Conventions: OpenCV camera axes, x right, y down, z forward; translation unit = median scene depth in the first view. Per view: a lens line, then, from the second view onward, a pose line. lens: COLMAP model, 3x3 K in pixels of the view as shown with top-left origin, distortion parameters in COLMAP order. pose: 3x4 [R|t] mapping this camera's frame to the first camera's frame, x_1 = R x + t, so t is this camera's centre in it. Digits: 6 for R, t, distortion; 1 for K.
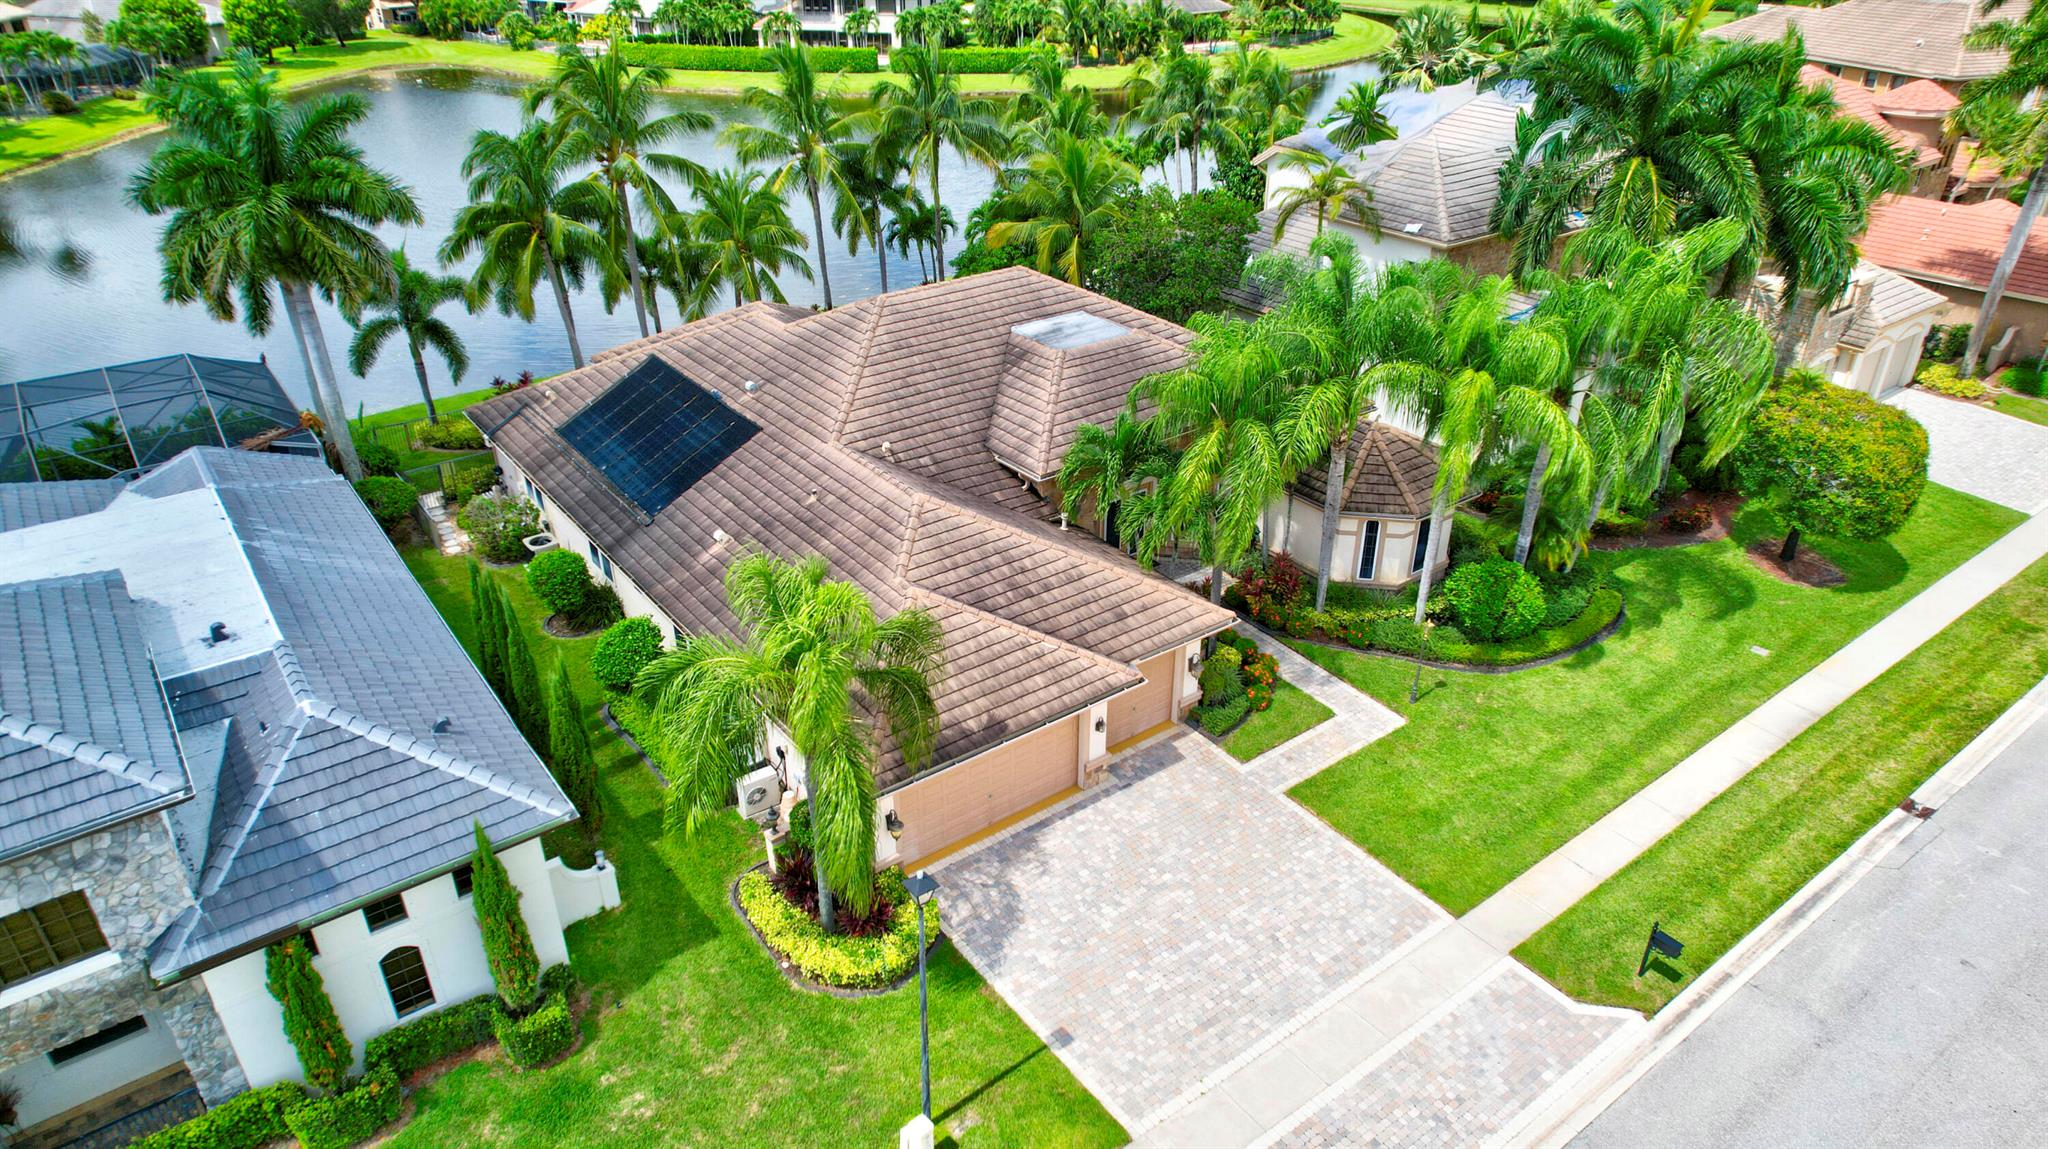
lens RADIAL K [[1310.5, 0, 1024.0], [0, 1310.5, 574.5], [0, 0, 1]] dist [-0.076146, 0.073056]
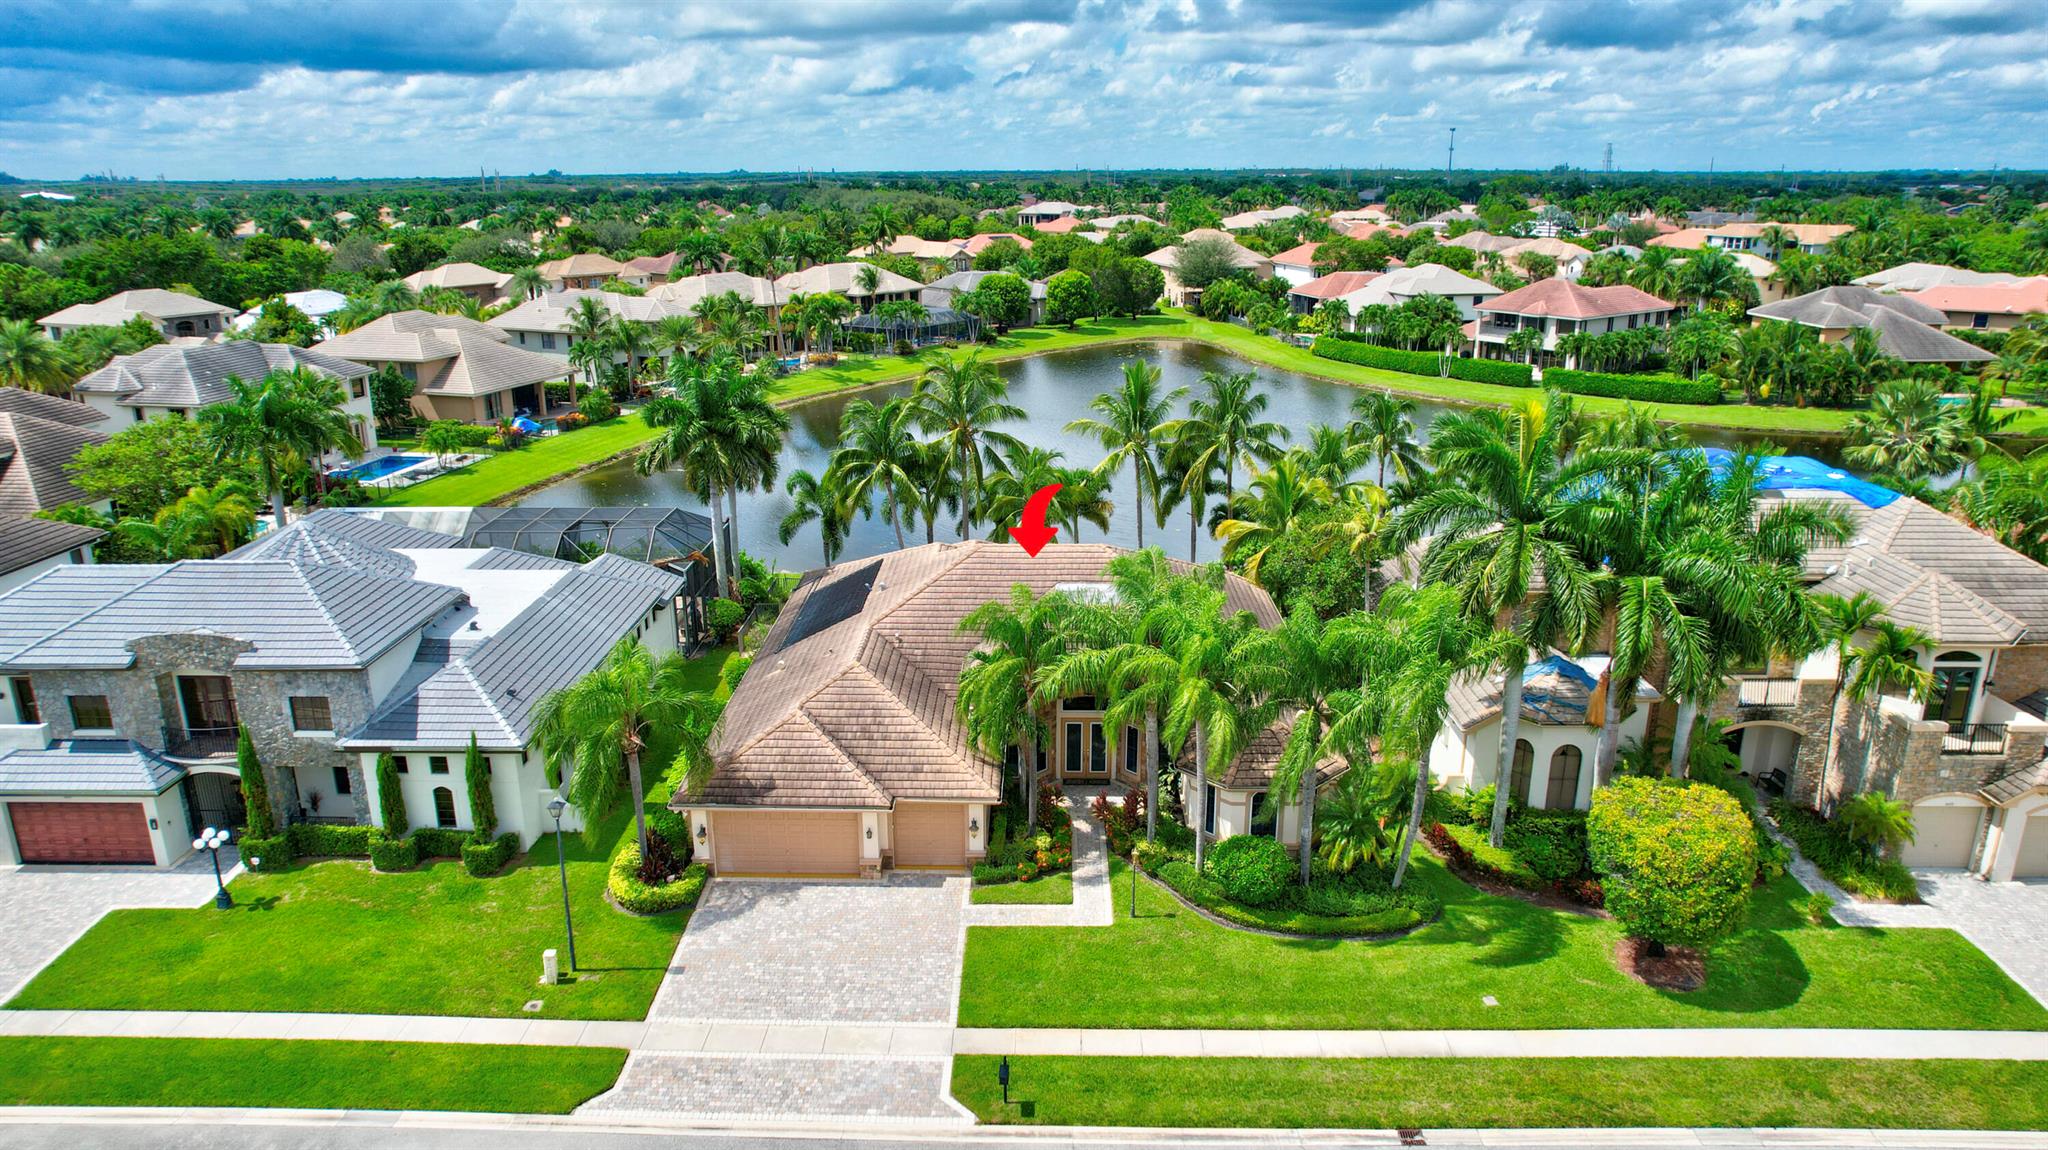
lens RADIAL K [[1352.3, 0, 1024.0], [0, 1352.3, 575.0], [0, 0, 1]] dist [-0.063918, 0.052371]
pose [[0.789317, 0.180033, -0.586998, 0.920105], [-0.294892, 0.949716, -0.105253, -0.046549], [0.538532, 0.256179, 0.802718, -0.173213]]
